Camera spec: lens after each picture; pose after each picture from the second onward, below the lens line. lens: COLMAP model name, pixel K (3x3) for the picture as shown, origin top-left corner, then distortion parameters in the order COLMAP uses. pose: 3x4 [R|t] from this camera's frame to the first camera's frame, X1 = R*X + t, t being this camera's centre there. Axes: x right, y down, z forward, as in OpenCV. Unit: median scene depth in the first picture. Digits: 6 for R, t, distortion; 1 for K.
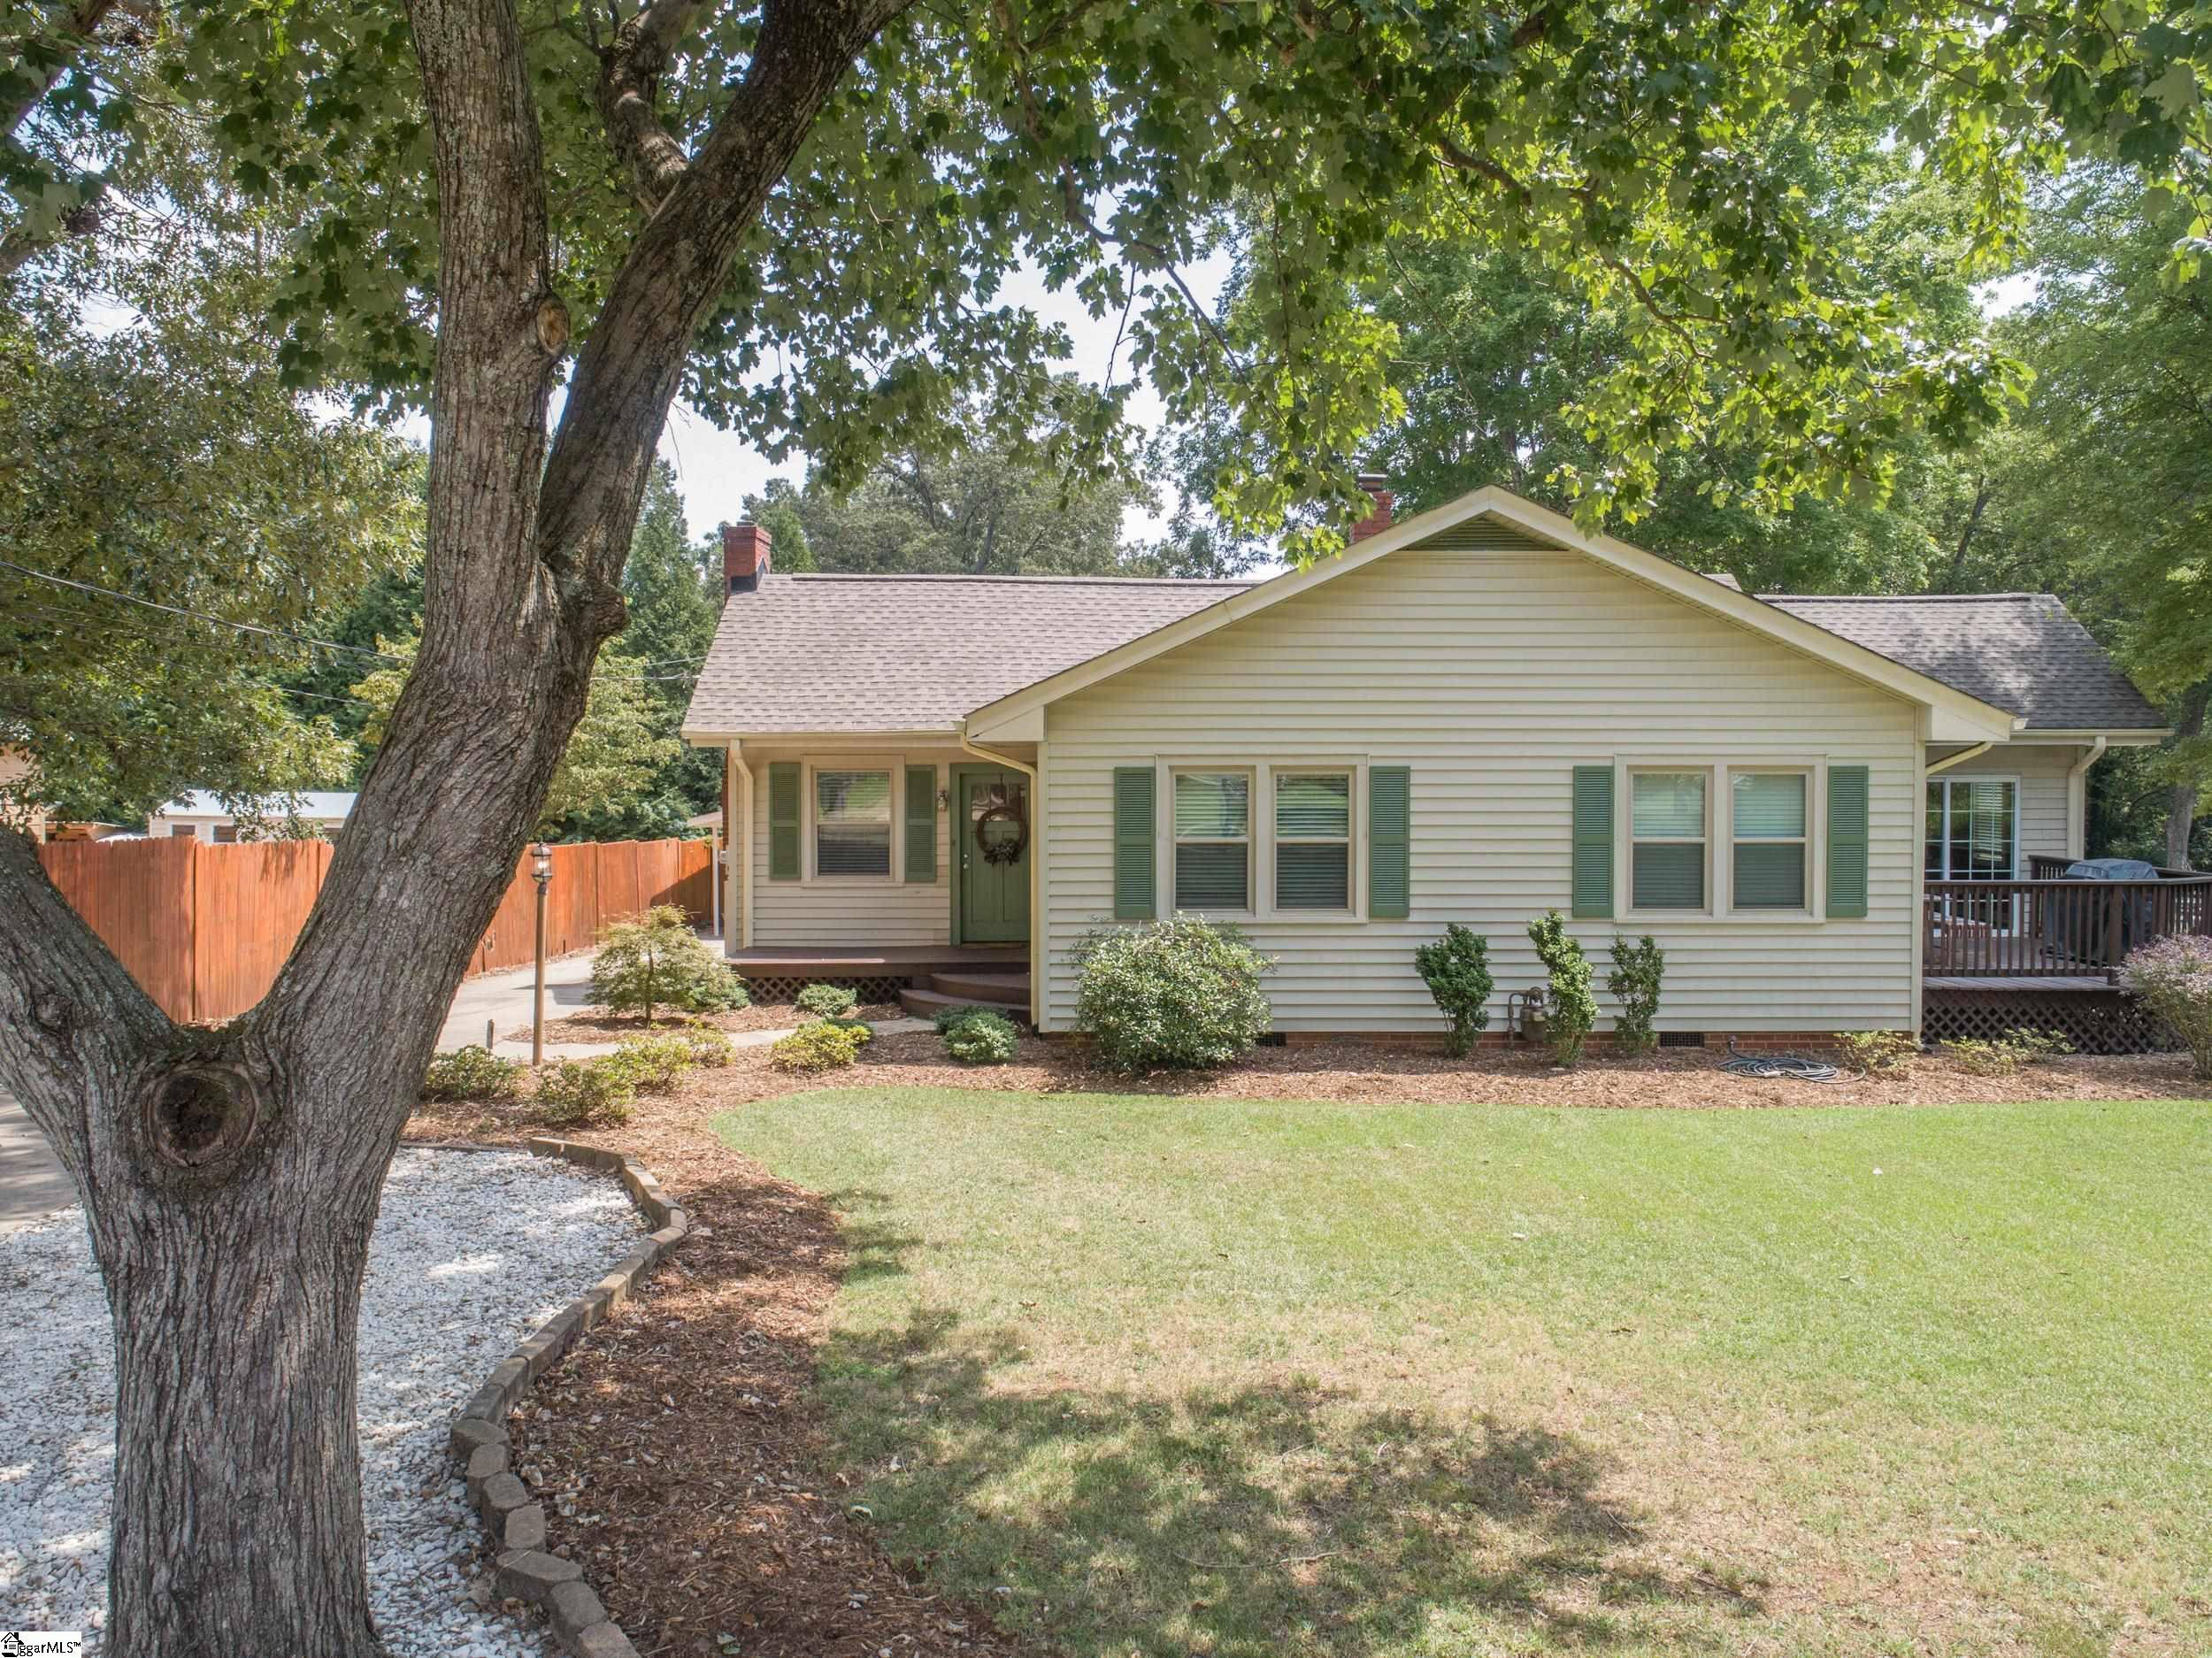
lens RADIAL K [[1761.3, 0, 1037.5], [0, 1761.3, 878.8], [0, 0, 1]] dist [0.003303, 0.003435]
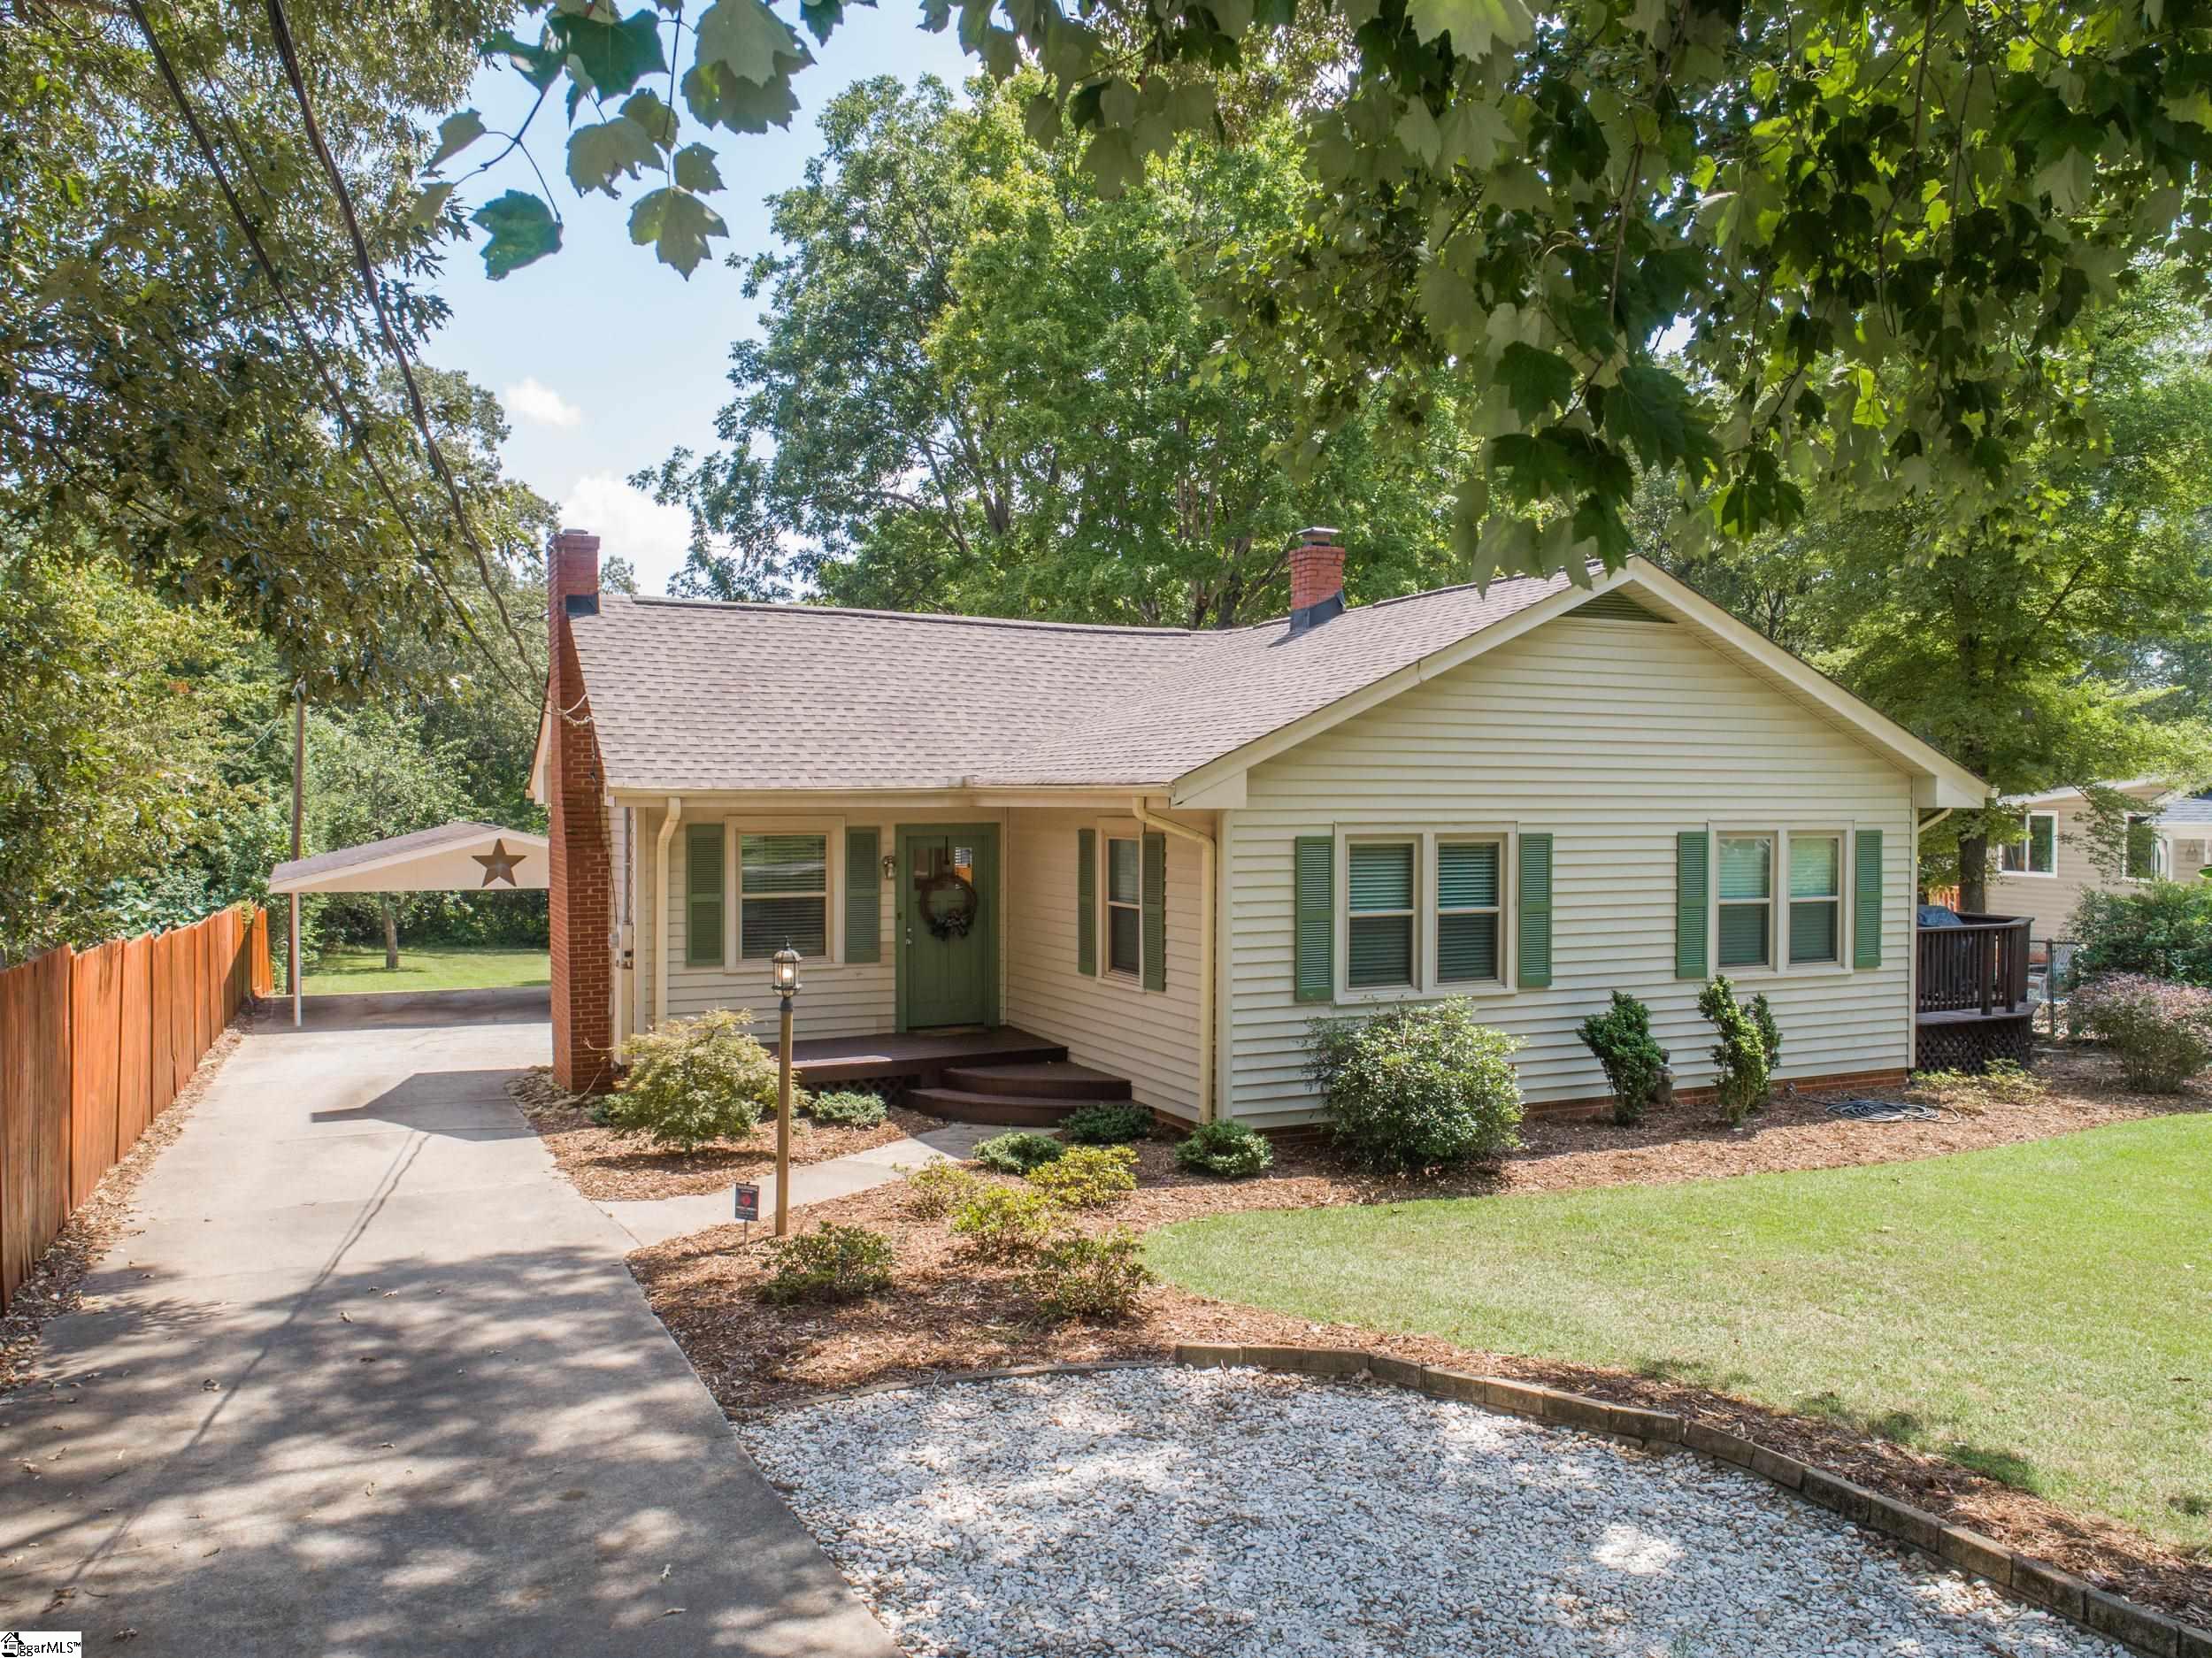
lens RADIAL K [[1761.3, 0, 1037.5], [0, 1761.3, 878.8], [0, 0, 1]] dist [0.003303, 0.003435]
pose [[0.894480, -0.019136, 0.446698, -0.489043], [0.027233, 0.999560, -0.011713, -0.034484], [-0.446278, 0.022642, 0.894608, 0.243899]]
